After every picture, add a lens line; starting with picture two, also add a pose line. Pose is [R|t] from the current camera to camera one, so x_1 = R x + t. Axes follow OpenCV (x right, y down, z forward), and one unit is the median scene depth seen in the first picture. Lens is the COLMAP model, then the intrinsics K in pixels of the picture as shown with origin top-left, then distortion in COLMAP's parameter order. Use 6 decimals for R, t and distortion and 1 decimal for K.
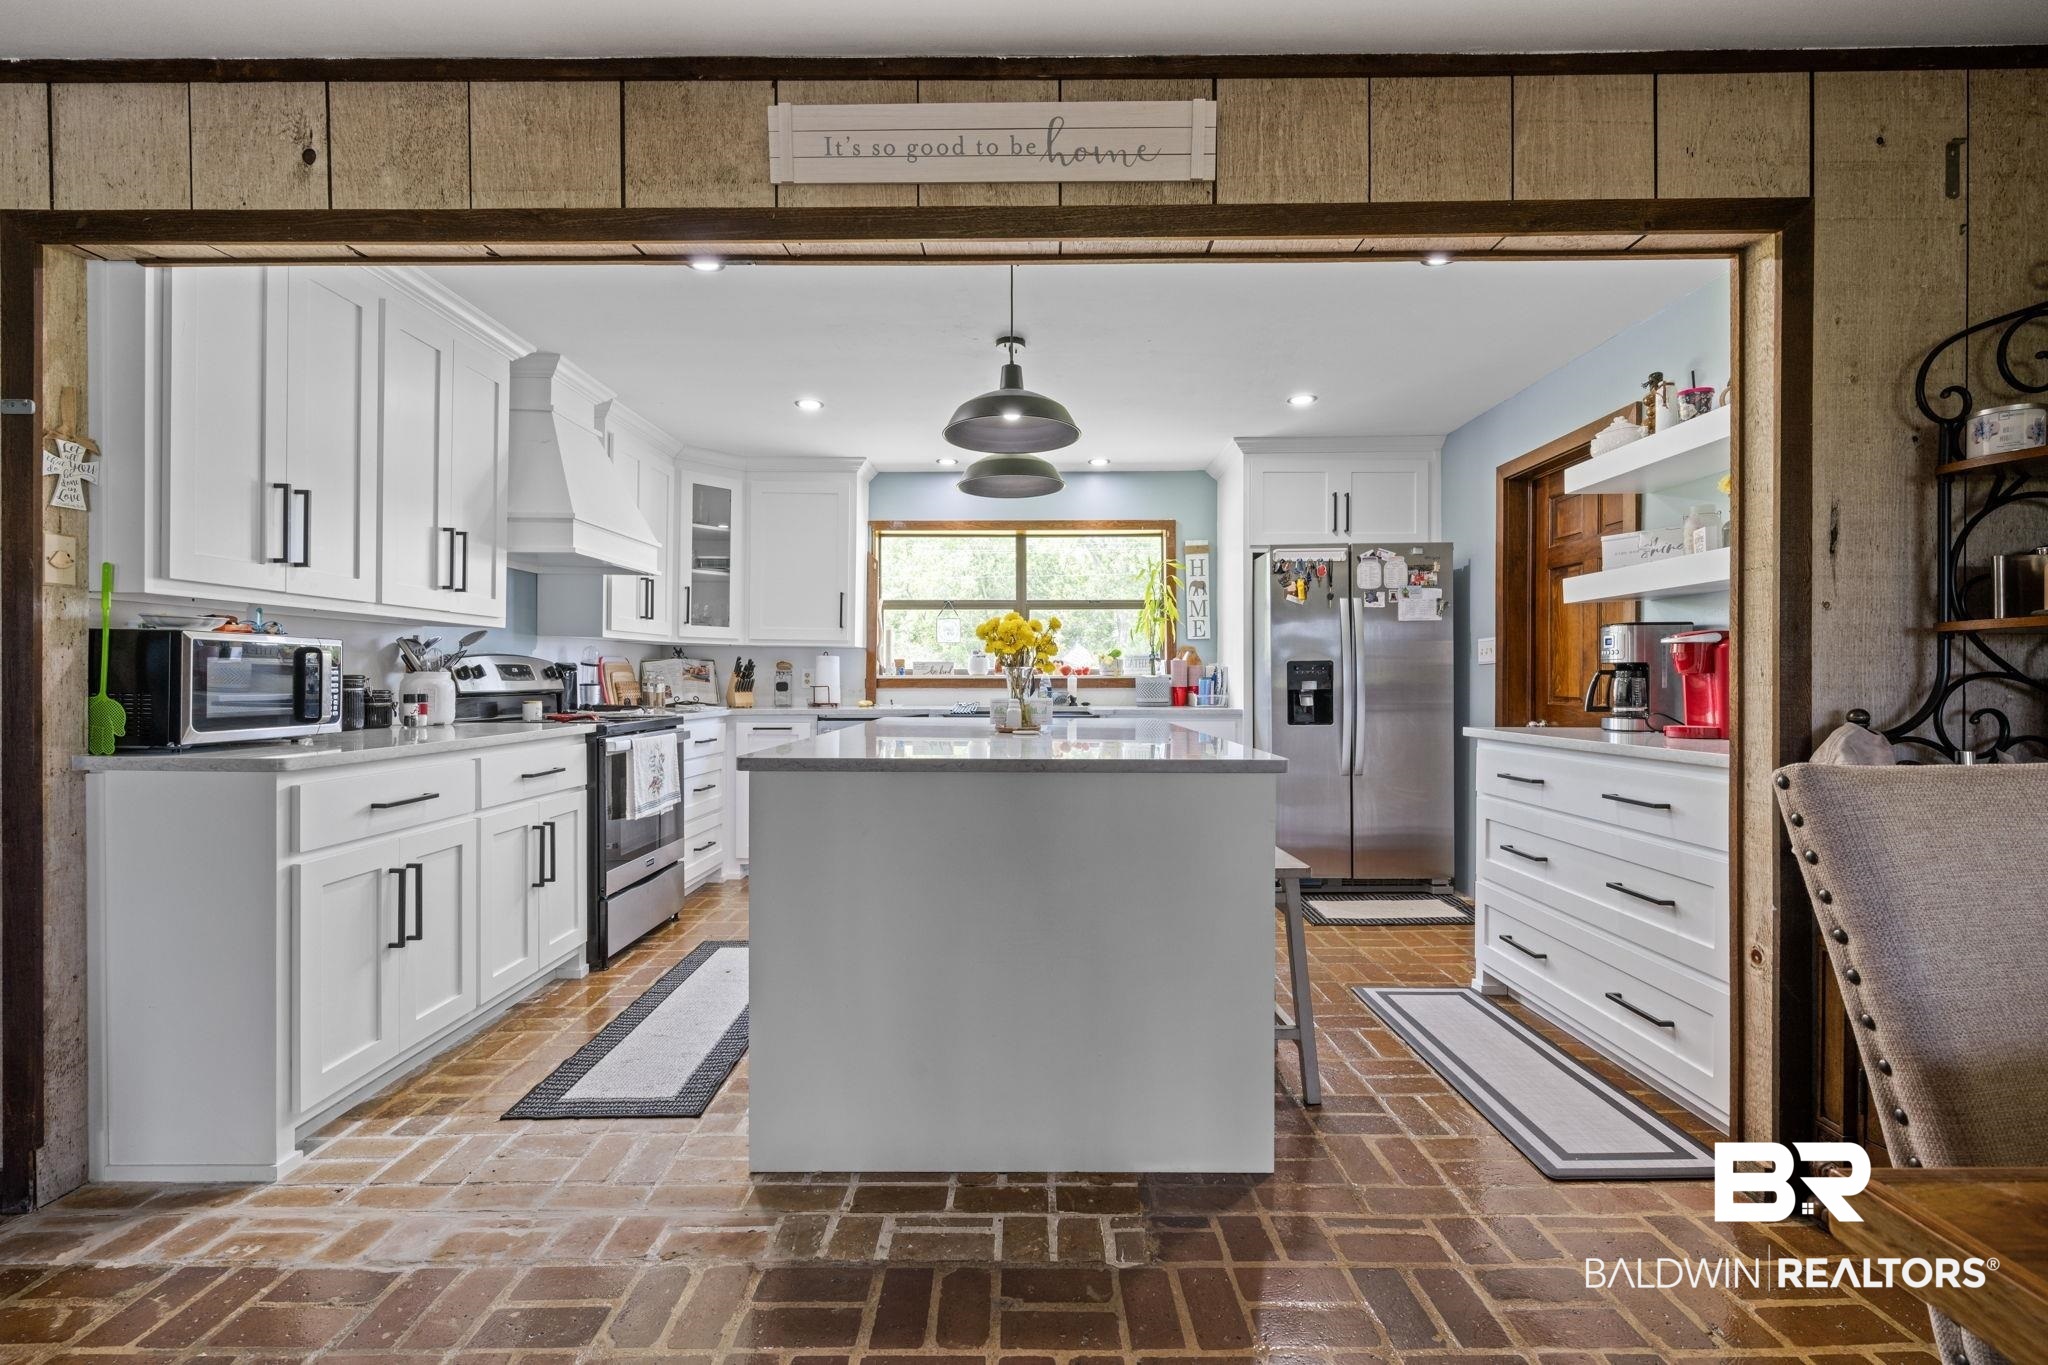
lens RADIAL K [[878.6, 0, 1026.3], [0, 878.6, 685.6], [0, 0, 1]] dist [-0.001754, -0.000095]
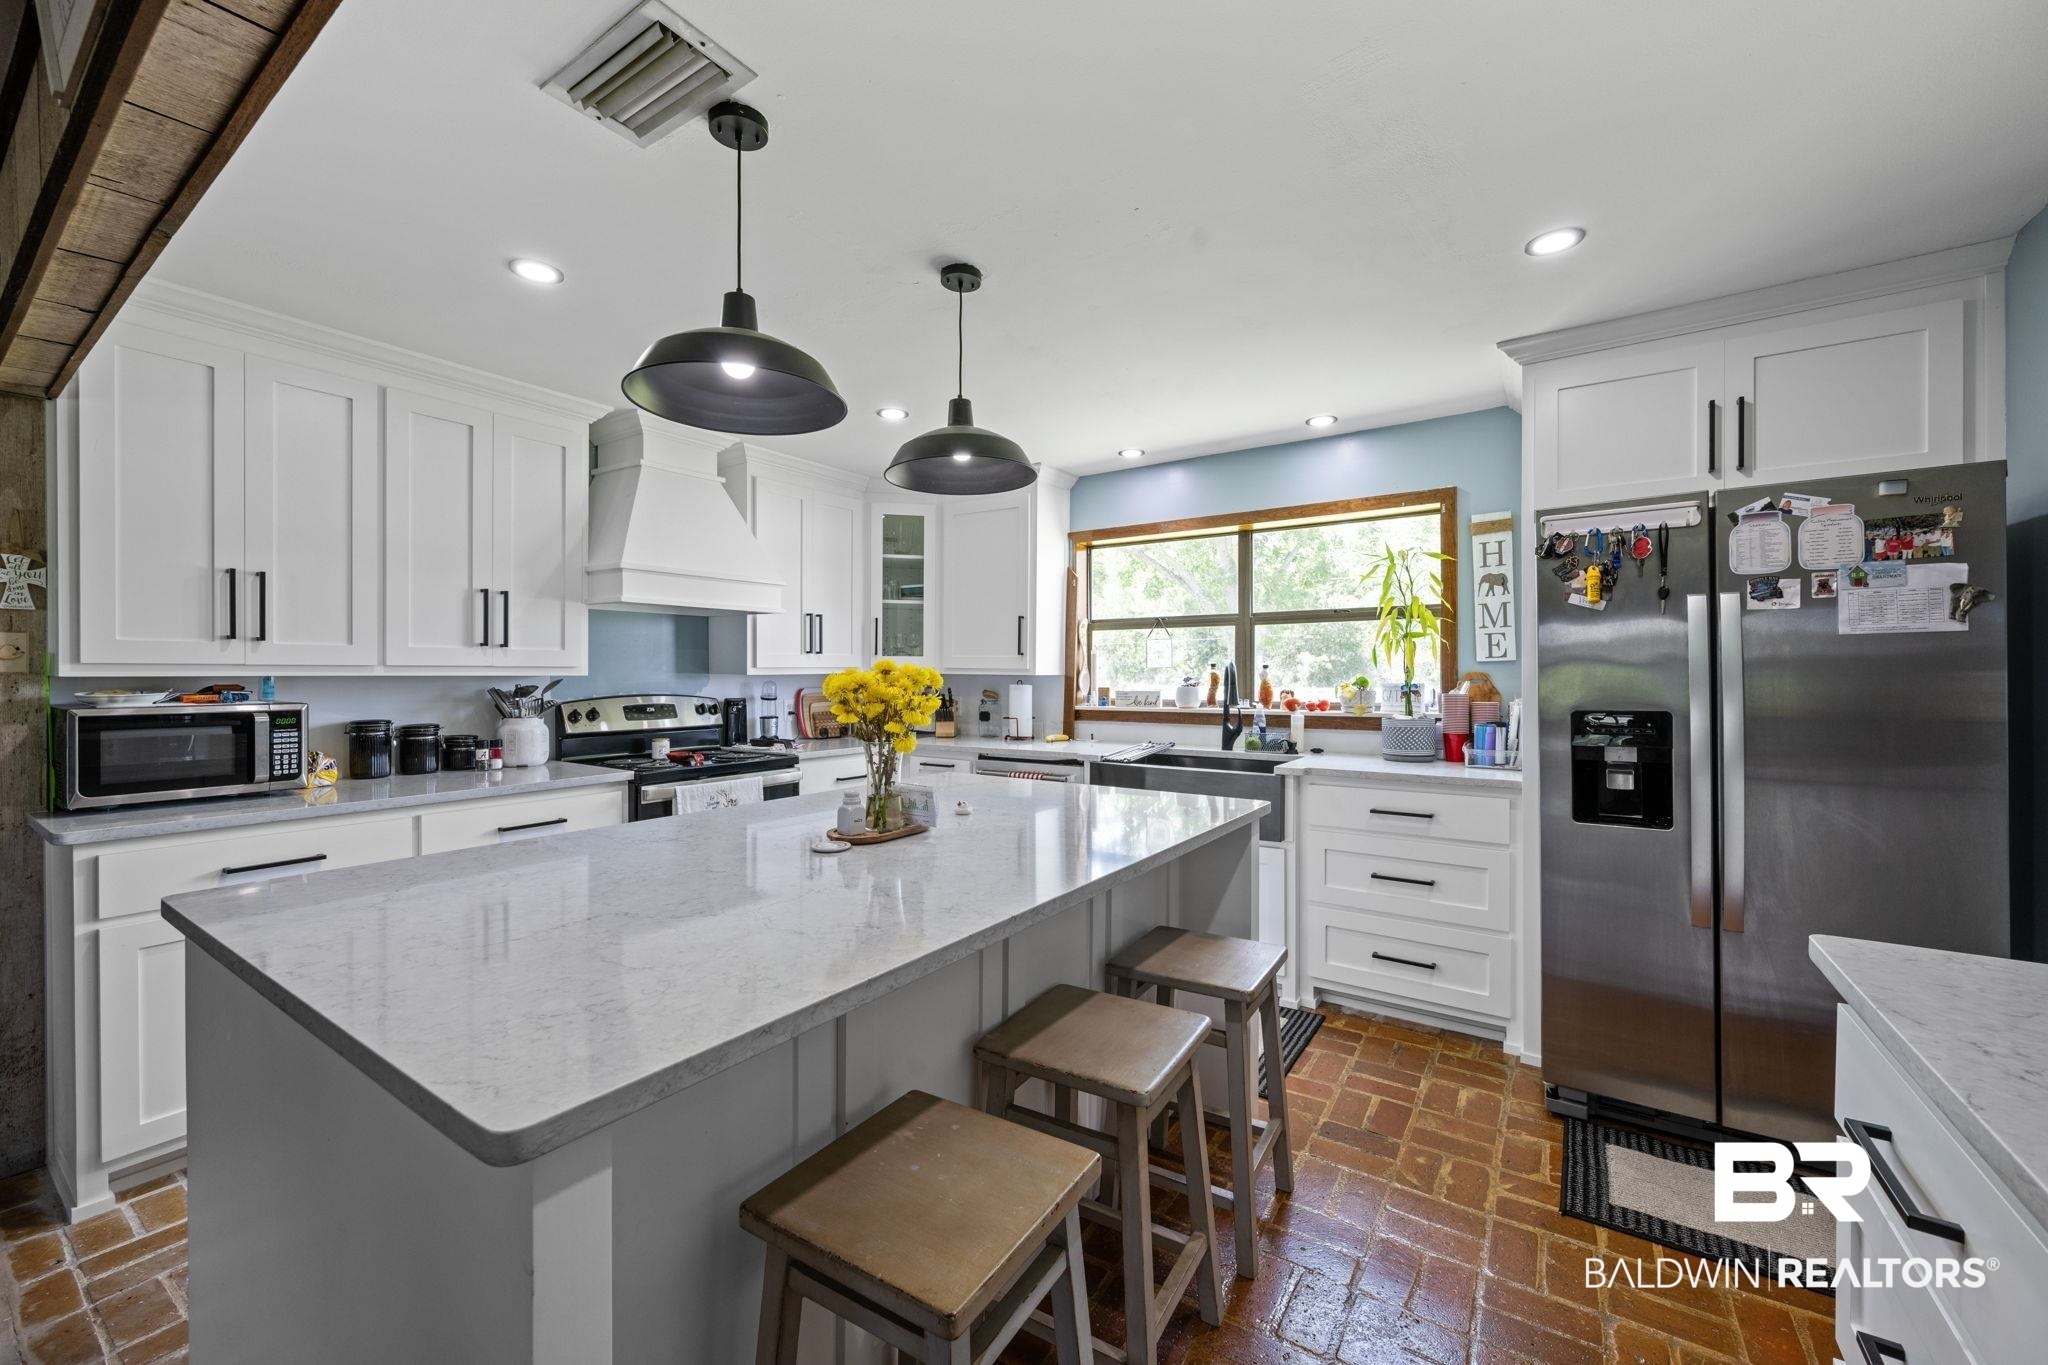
lens RADIAL K [[803.8, 0, 1021.0], [0, 803.8, 679.7], [0, 0, 1]] dist [-0.003332, 0.000121]
pose [[0.831882, 0.001523, -0.554951, 0.290905], [-0.002587, 0.999996, -0.001134, -0.046238], [0.554947, 0.002379, 0.831882, 0.366655]]
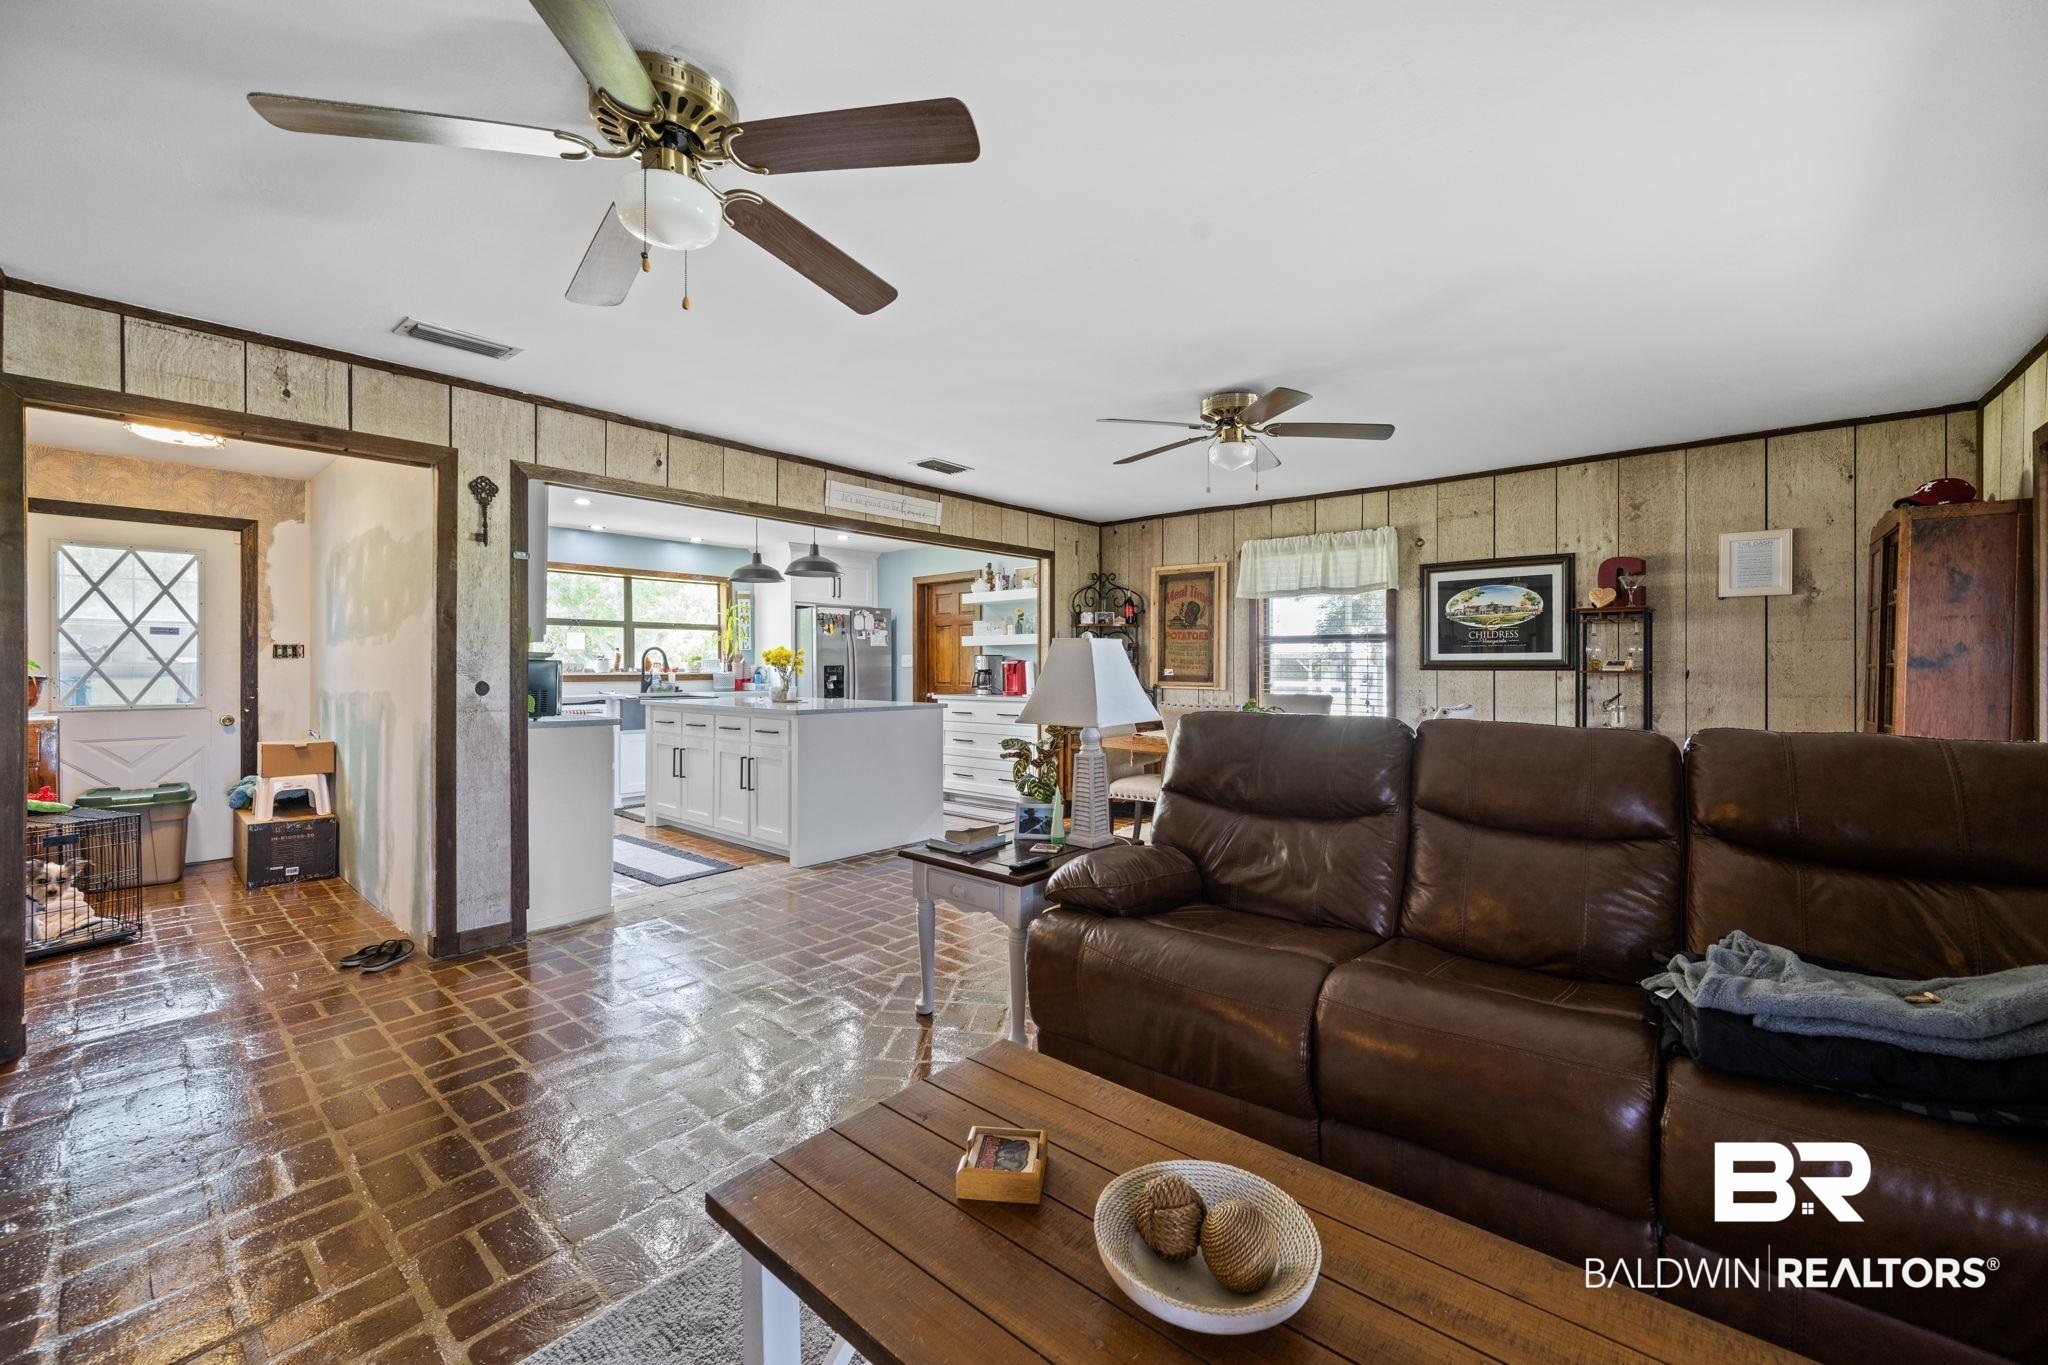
lens RADIAL K [[803.8, 0, 1023.7], [0, 803.8, 669.8], [0, 0, 1]] dist [-0.003332, 0.000121]
pose [[0.653300, -0.002545, 0.757095, -0.756327], [0.004938, 0.999987, -0.000900, -0.014926], [-0.757083, 0.004327, 0.653304, -0.485619]]
